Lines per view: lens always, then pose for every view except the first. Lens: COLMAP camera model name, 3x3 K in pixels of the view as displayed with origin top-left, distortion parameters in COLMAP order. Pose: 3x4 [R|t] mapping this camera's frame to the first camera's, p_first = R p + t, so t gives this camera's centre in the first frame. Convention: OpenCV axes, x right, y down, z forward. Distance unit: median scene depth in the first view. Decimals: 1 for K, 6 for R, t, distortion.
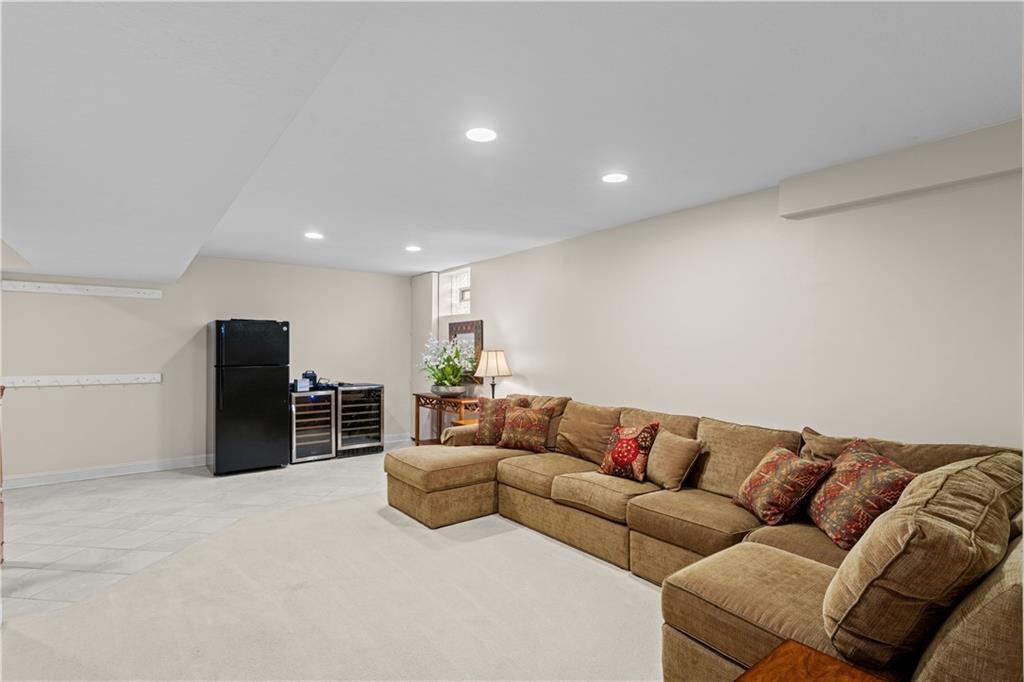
lens RADIAL K [[487.0, 0, 512.9], [0, 487.0, 345.9], [0, 0, 1]] dist [0.011550, 0.000494]
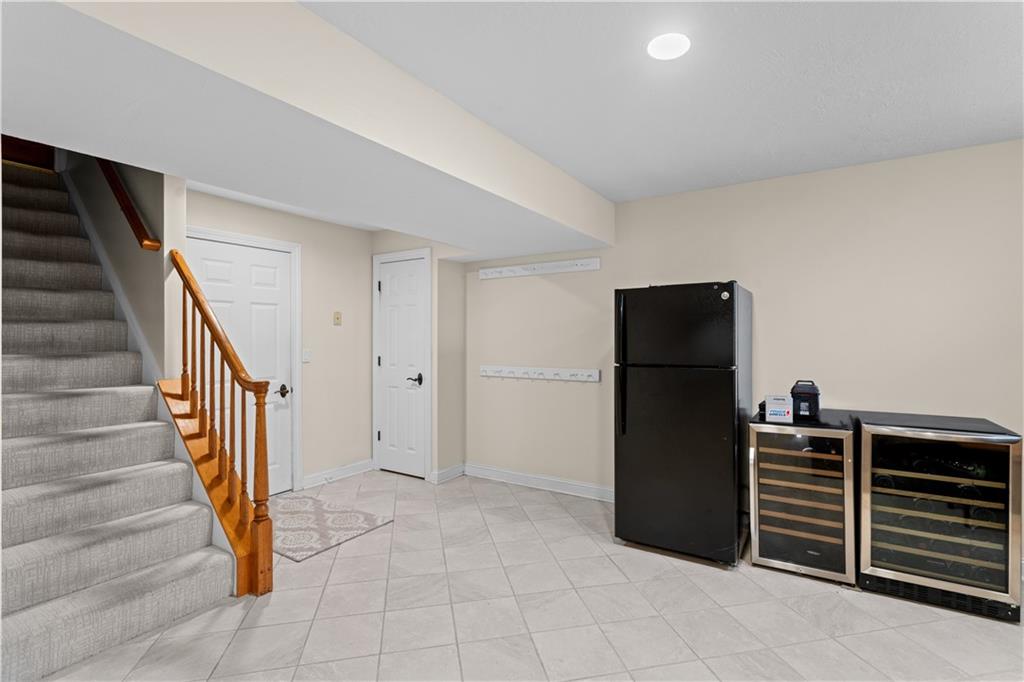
lens RADIAL K [[487.0, 0, 512.1], [0, 487.0, 341.9], [0, 0, 1]] dist [0.011550, 0.000494]
pose [[0.343360, 0.005063, -0.939190, -0.063553], [0.010305, 0.999905, 0.009157, 0.005707], [0.939147, -0.012822, 0.343275, 0.595012]]
